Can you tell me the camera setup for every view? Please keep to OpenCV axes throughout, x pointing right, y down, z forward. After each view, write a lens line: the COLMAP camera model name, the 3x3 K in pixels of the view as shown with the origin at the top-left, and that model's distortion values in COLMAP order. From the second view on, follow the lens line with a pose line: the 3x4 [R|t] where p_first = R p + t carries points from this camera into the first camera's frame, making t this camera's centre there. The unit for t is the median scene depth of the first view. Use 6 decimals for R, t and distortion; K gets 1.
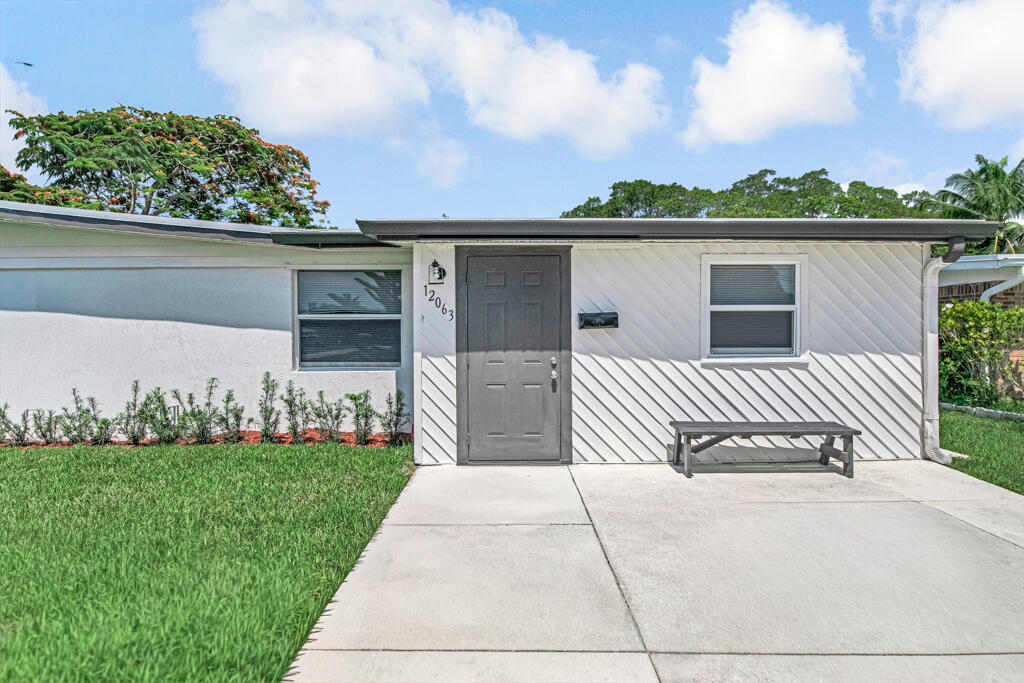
lens RADIAL K [[527.4, 0, 512.0], [0, 527.4, 341.5], [0, 0, 1]] dist [-0.003036, -0.000493]
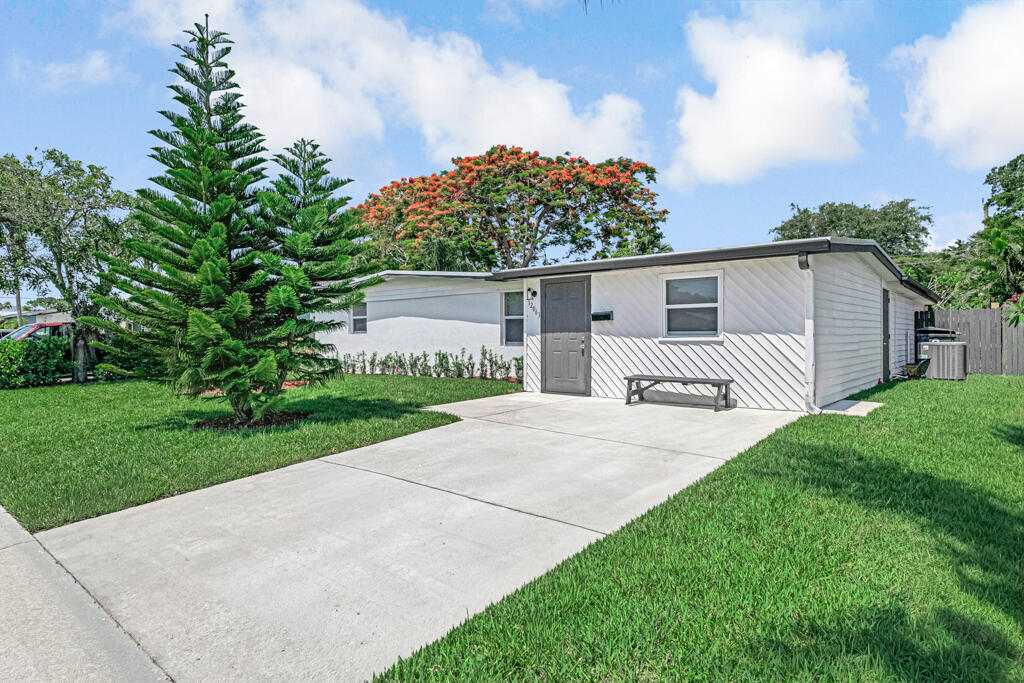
lens RADIAL K [[588.7, 0, 494.2], [0, 588.7, 343.9], [0, 0, 1]] dist [0.000122, -0.000287]
pose [[0.736089, 0.009651, -0.676816, 1.223067], [-0.011299, 0.999934, 0.001971, 0.053575], [0.676790, 0.006196, 0.736150, -0.697658]]
